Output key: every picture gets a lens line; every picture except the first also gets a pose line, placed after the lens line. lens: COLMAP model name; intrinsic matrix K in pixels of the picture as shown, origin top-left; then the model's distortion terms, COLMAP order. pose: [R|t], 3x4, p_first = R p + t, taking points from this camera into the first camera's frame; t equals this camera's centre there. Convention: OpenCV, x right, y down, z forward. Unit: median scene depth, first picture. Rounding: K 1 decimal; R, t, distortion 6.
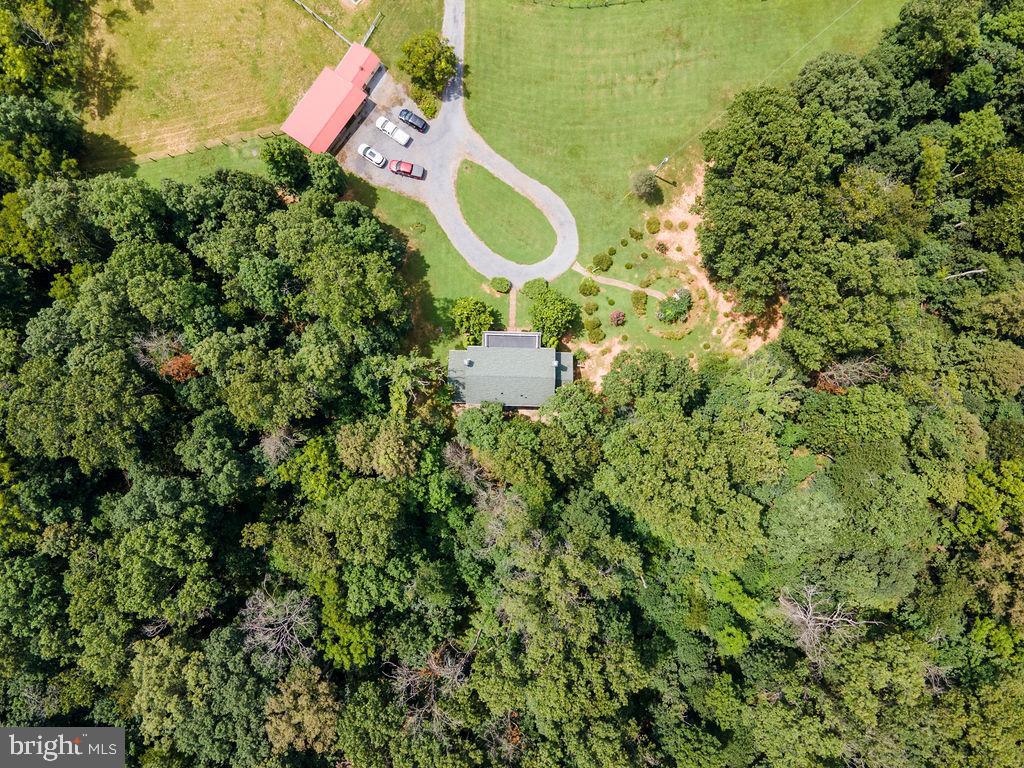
lens RADIAL K [[708.7, 0, 512.0], [0, 708.7, 384.0], [0, 0, 1]] dist [0.001707, -0.002409]
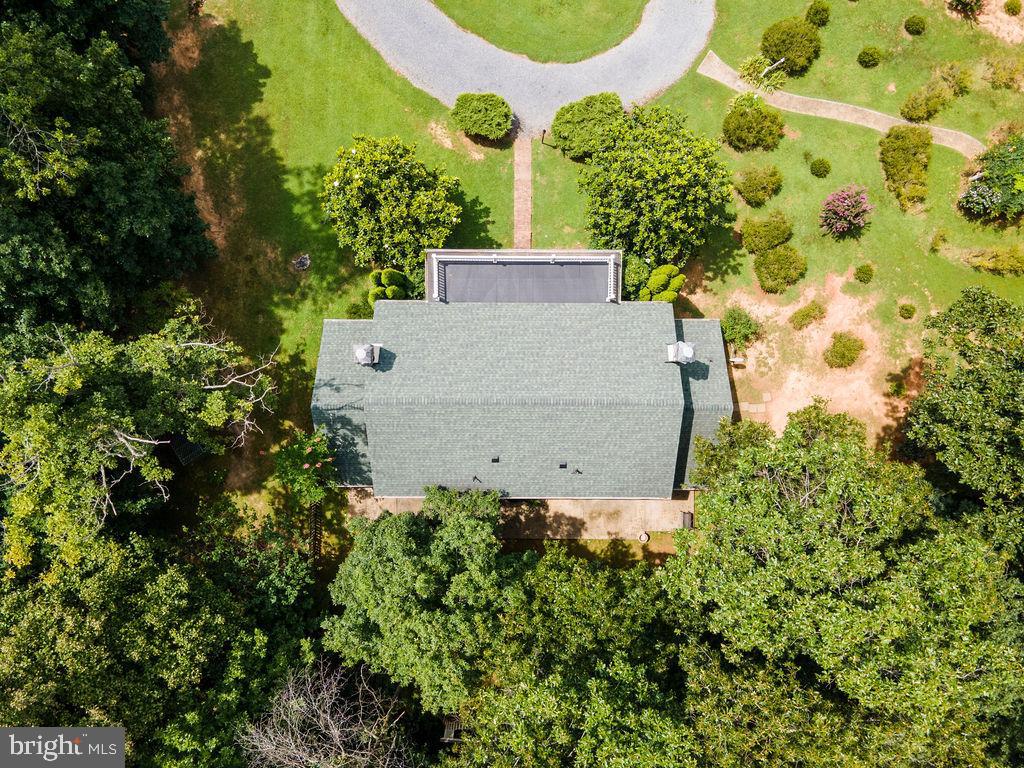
lens RADIAL K [[708.7, 0, 512.0], [0, 708.7, 384.0], [0, 0, 1]] dist [0.001707, -0.002409]
pose [[0.999712, -0.023930, 0.001758, -0.006791], [0.023957, 0.999558, -0.017618, -0.011779], [-0.001336, 0.017655, 0.999843, 0.672820]]
